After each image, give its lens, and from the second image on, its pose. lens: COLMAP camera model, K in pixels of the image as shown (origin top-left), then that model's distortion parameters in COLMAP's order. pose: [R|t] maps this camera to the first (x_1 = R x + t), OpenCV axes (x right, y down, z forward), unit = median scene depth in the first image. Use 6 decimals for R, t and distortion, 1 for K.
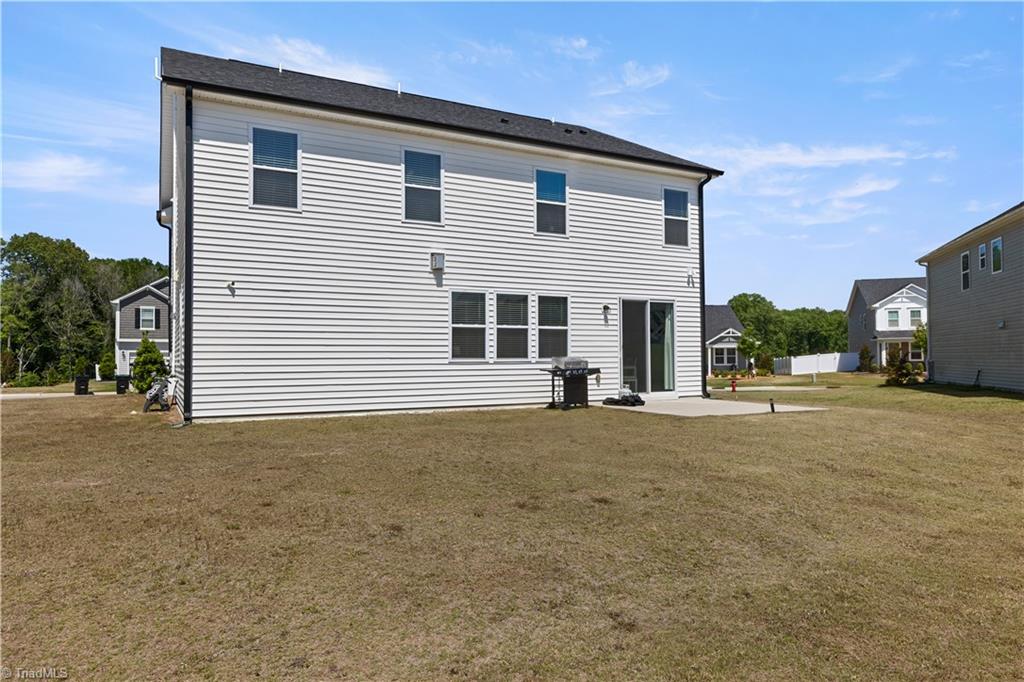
lens RADIAL K [[670.9, 0, 512.9], [0, 670.9, 344.0], [0, 0, 1]] dist [0.002942, 0.001205]
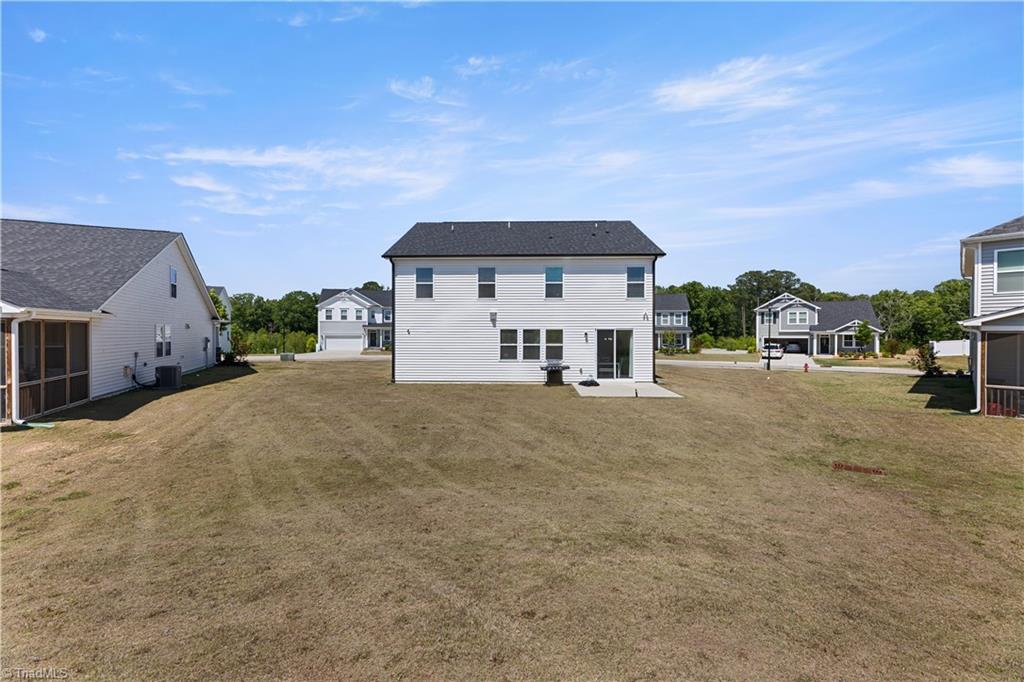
lens RADIAL K [[415.2, 0, 506.7], [0, 415.2, 332.2], [0, 0, 1]] dist [-0.000990, -0.000148]
pose [[0.863118, 0.009155, -0.504920, 0.572475], [0.005053, 0.999629, 0.026763, -0.097143], [0.504977, -0.025651, 0.862751, -0.154377]]
